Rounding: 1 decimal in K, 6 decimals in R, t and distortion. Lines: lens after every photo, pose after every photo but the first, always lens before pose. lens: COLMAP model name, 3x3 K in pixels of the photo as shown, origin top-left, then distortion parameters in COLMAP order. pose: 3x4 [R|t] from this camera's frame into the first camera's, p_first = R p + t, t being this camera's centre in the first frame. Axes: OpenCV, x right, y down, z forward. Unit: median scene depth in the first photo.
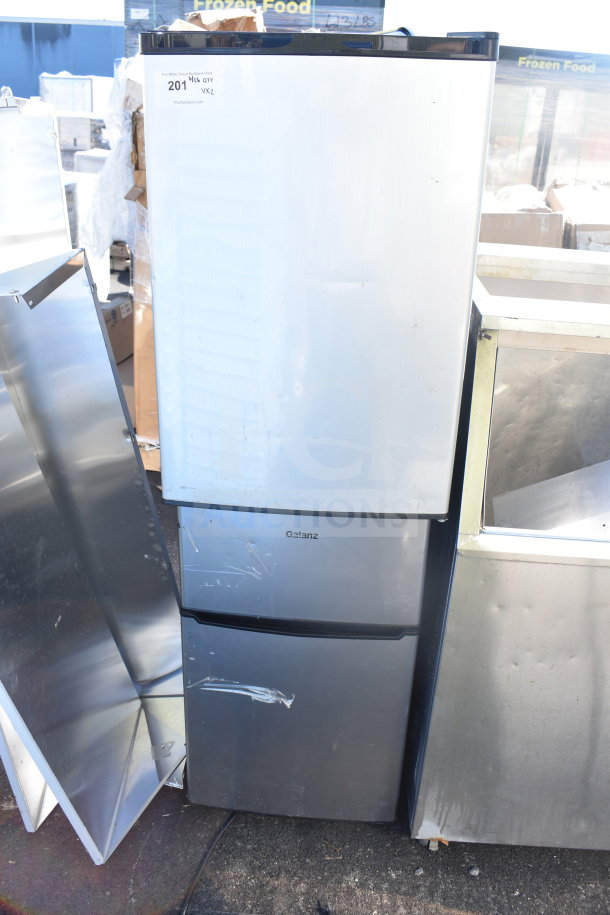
lens RADIAL K [[826.8, 0, 308.1], [0, 826.8, 457.0], [0, 0, 1]] dist [-0.079426, -0.011378]
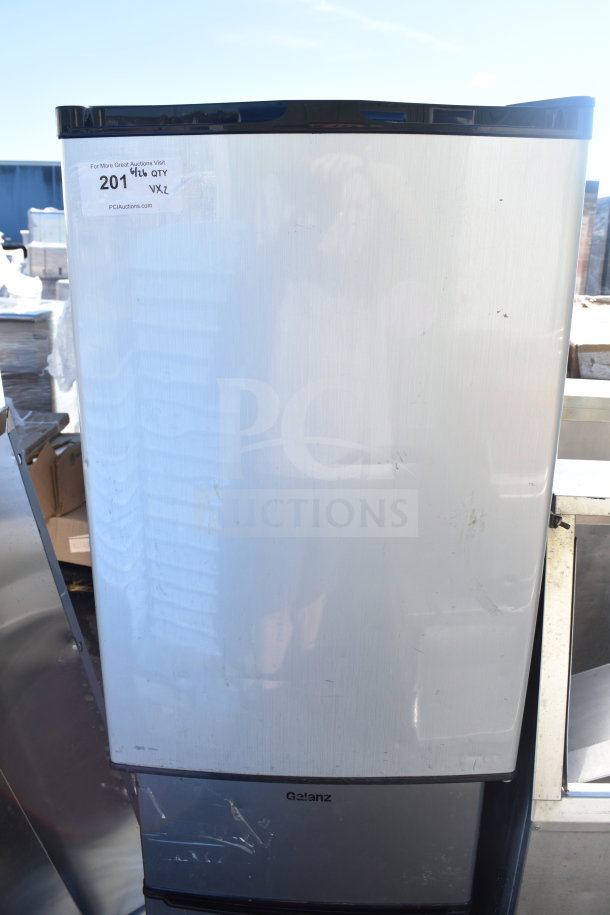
lens RADIAL K [[750.4, 0, 303.3], [0, 750.4, 455.3], [0, 0, 1]] dist [-0.074790, 0.001876]
pose [[0.999200, -0.027106, 0.029407, -0.020352], [0.030475, 0.992191, -0.120944, -0.108754], [-0.025899, 0.121743, 0.992224, 0.290422]]
